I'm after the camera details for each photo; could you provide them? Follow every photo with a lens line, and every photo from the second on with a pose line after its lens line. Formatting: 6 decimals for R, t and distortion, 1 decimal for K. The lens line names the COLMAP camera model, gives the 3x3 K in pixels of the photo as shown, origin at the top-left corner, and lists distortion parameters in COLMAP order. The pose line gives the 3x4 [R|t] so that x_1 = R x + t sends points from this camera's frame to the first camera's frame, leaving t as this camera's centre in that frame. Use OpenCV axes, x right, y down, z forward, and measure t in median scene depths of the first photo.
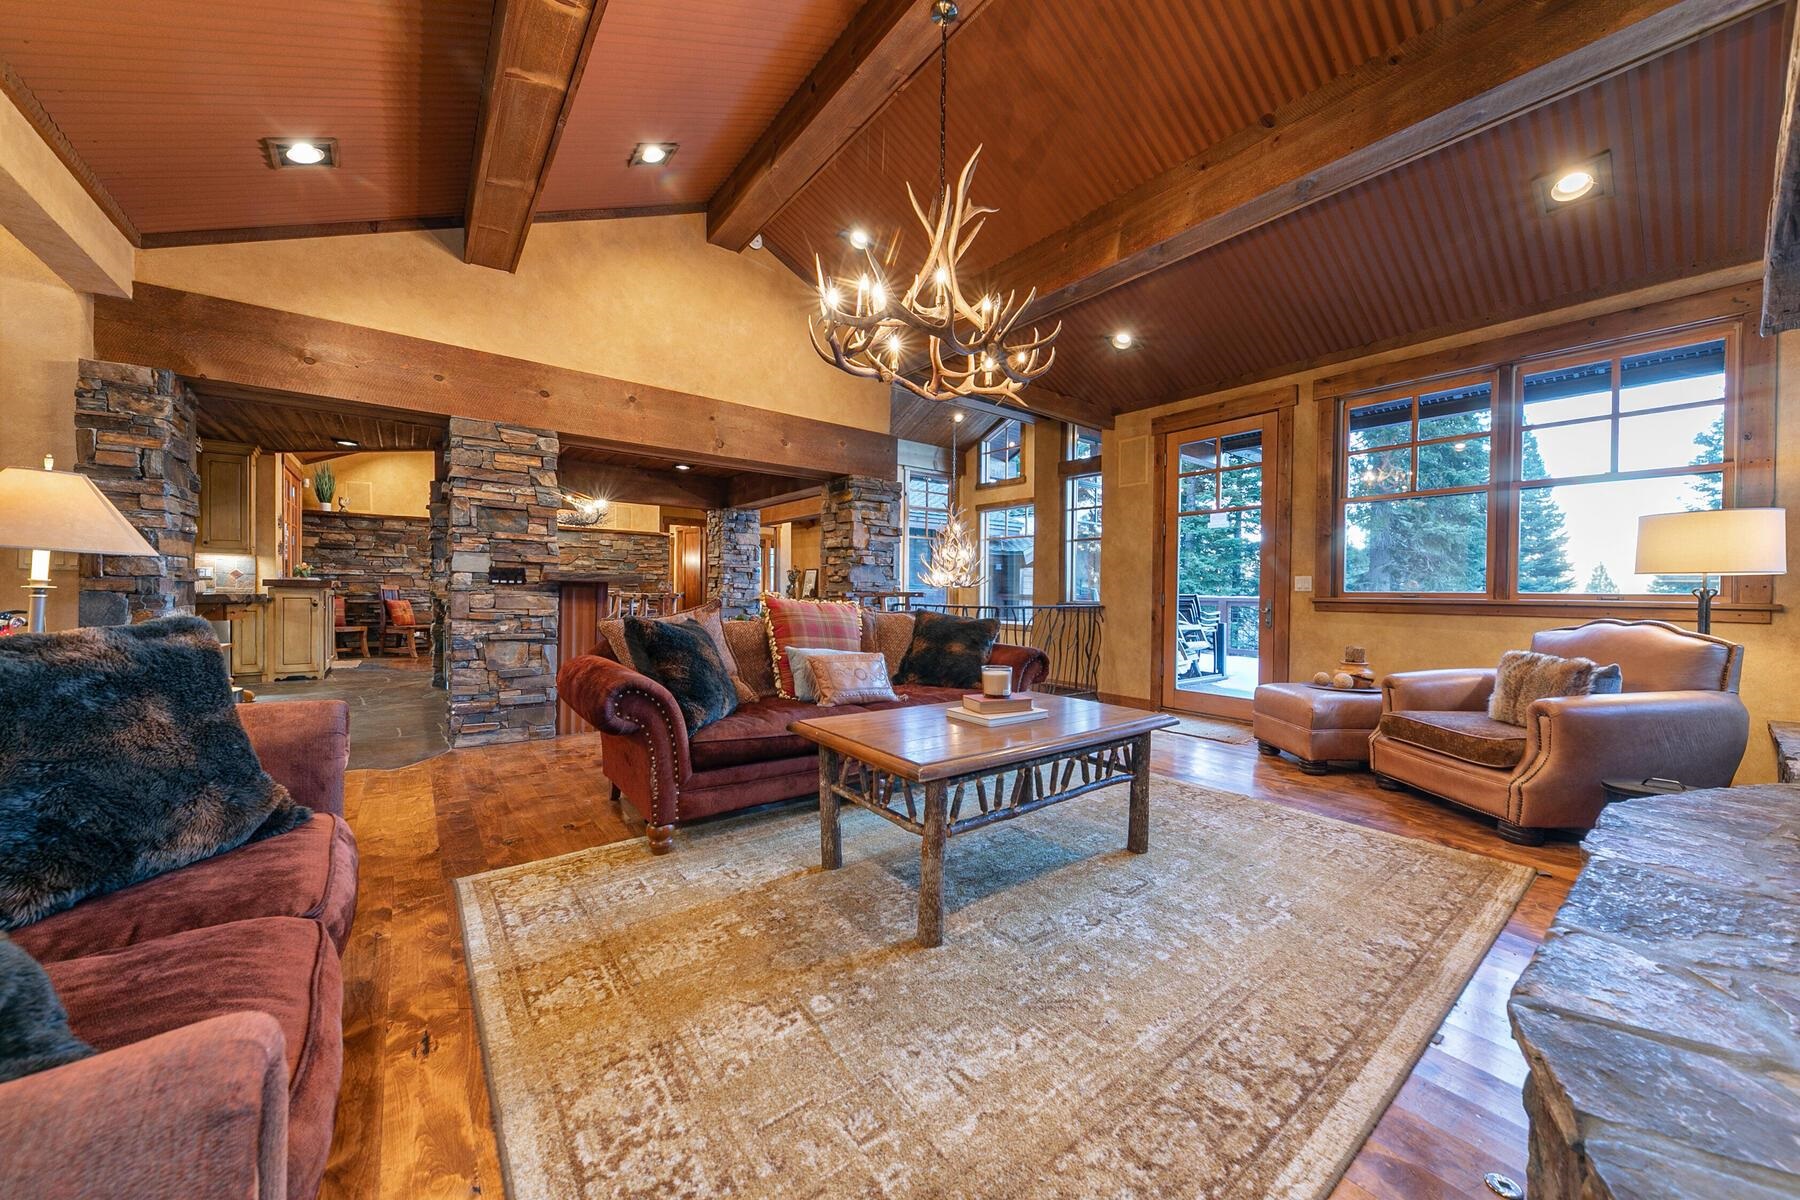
lens RADIAL K [[628.1, 0, 885.9], [0, 628.1, 602.9], [0, 0, 1]] dist [-0.000581, -0.000132]
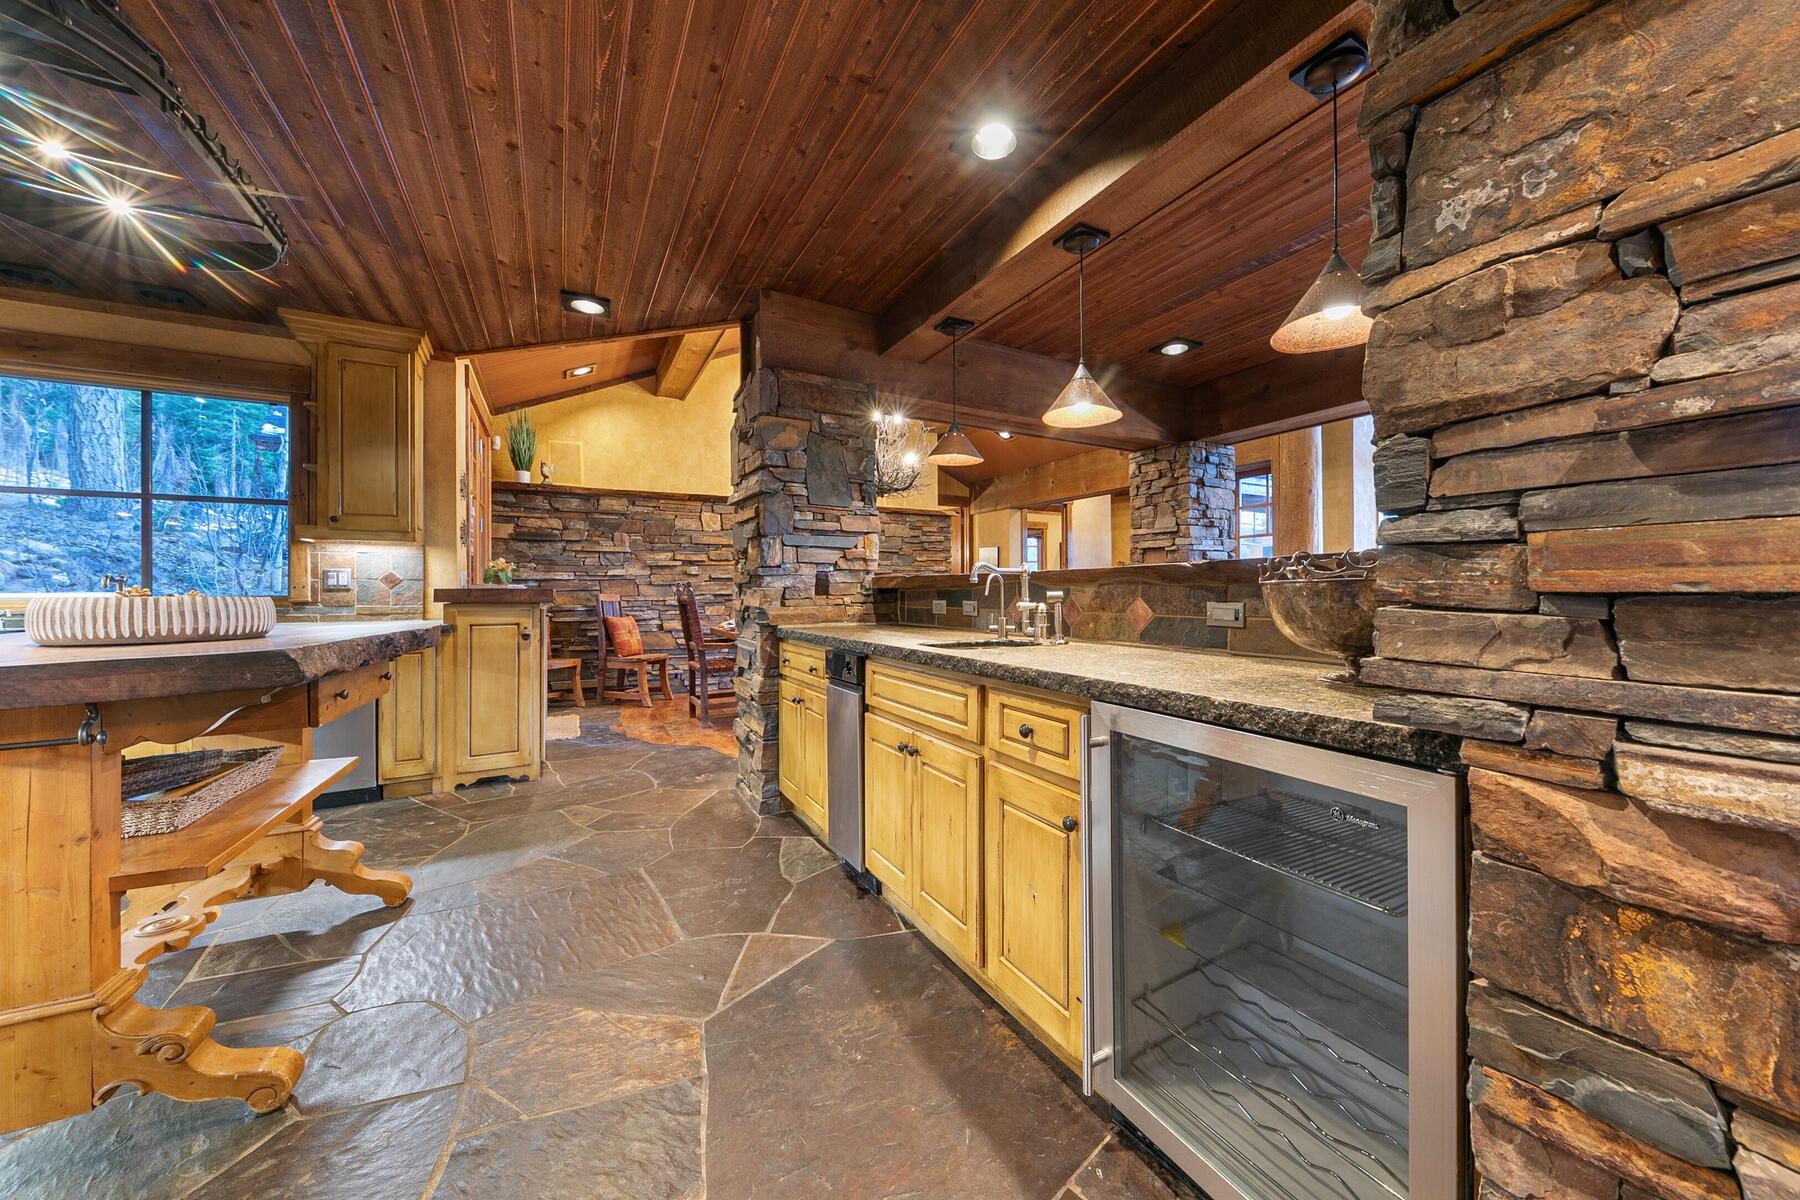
lens RADIAL K [[628.1, 0, 915.3], [0, 628.1, 589.2], [0, 0, 1]] dist [-0.000581, -0.000132]
pose [[0.990325, -0.019772, -0.137349, -0.398803], [0.017139, 0.999647, -0.020324, -0.015302], [0.137703, 0.017773, 0.990314, 0.408402]]
